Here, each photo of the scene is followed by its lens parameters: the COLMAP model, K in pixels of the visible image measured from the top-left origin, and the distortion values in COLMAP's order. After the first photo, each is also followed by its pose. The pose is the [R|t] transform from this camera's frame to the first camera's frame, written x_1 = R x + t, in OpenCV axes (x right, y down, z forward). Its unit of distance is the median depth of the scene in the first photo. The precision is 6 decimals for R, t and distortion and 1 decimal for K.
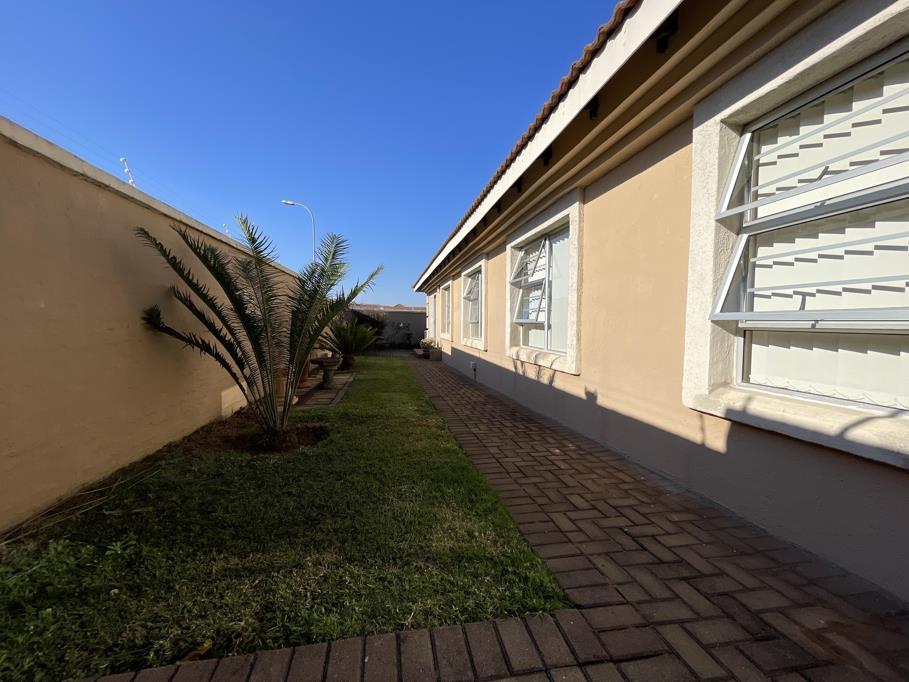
lens RADIAL K [[366.2, 0, 452.3], [0, 366.2, 341.2], [0, 0, 1]] dist [-0.007330, -0.000007]
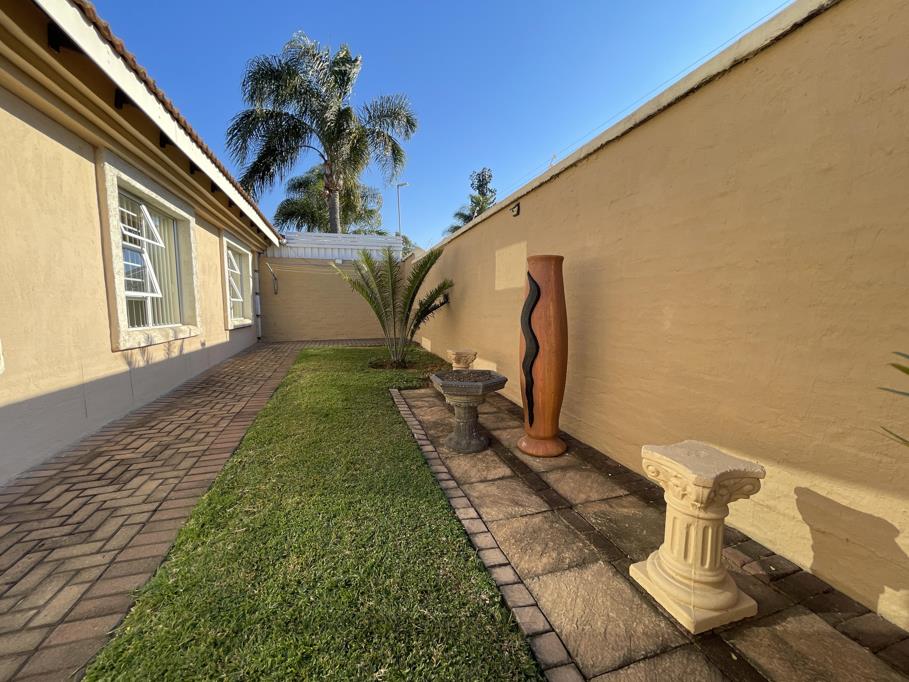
lens RADIAL K [[366.2, 0, 452.3], [0, 366.2, 341.2], [0, 0, 1]] dist [-0.007330, -0.000007]
pose [[-0.993943, 0.019418, -0.108171, -0.422370], [0.003692, 0.989611, 0.143725, -0.074841], [0.109838, 0.142455, -0.983688, 2.101301]]
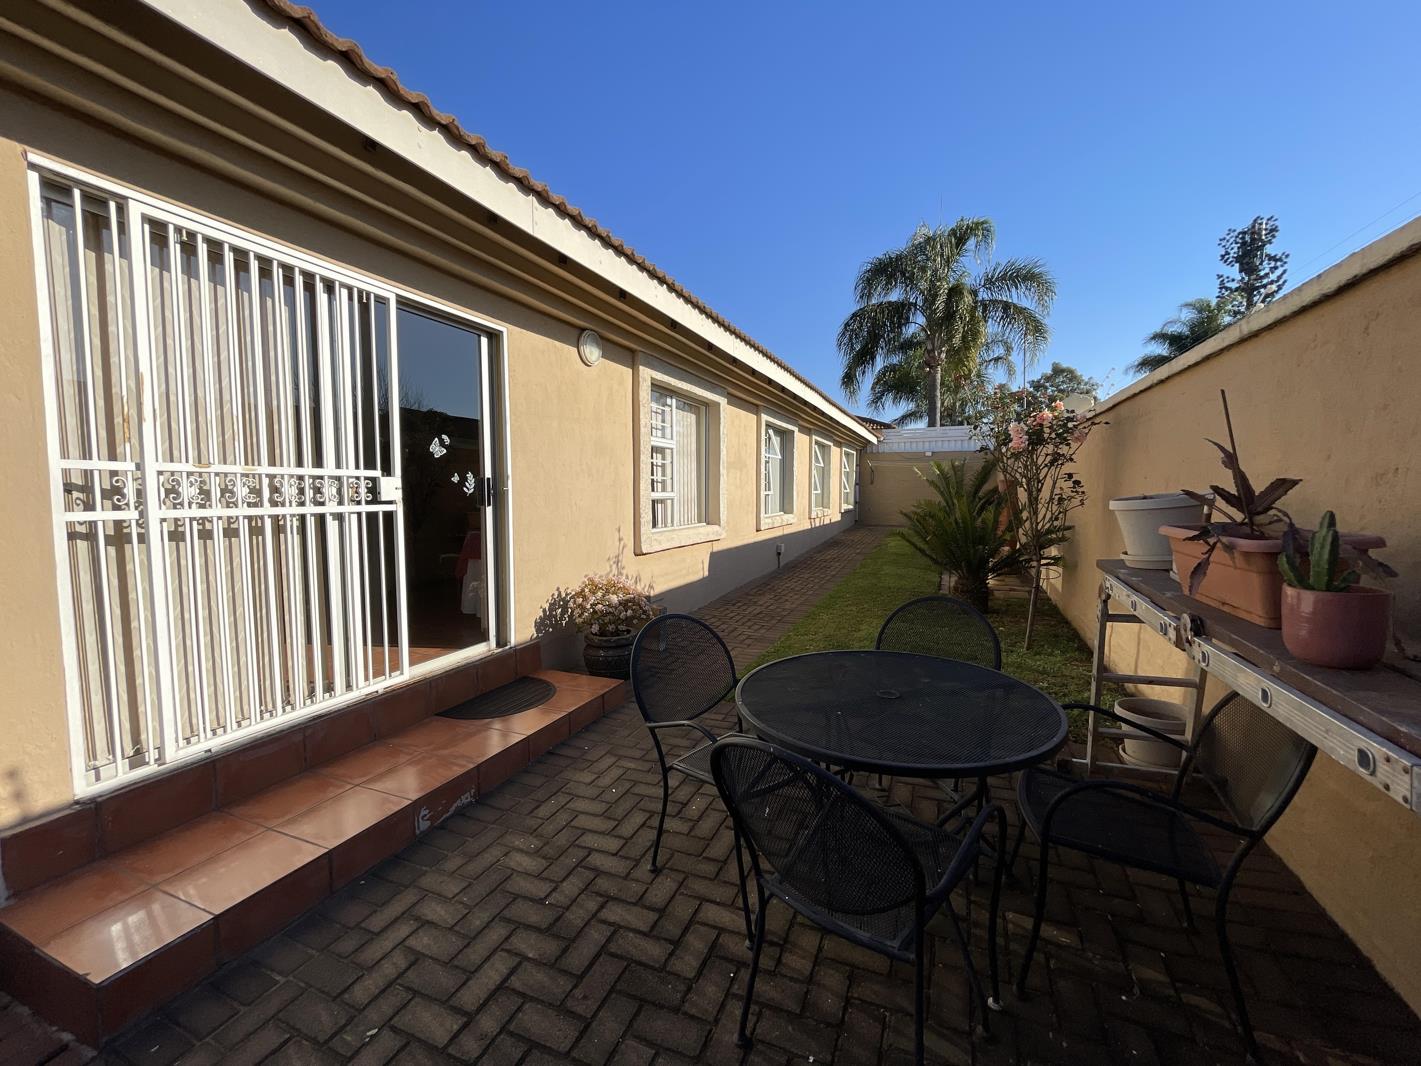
lens RADIAL K [[572.4, 0, 707.1], [0, 572.4, 533.3], [0, 0, 1]] dist [-0.007330, -0.000007]
pose [[-0.830124, -0.036523, 0.556381, -0.886574], [0.034091, 0.992661, 0.116027, -0.202895], [-0.556535, 0.115285, -0.822787, 3.733857]]
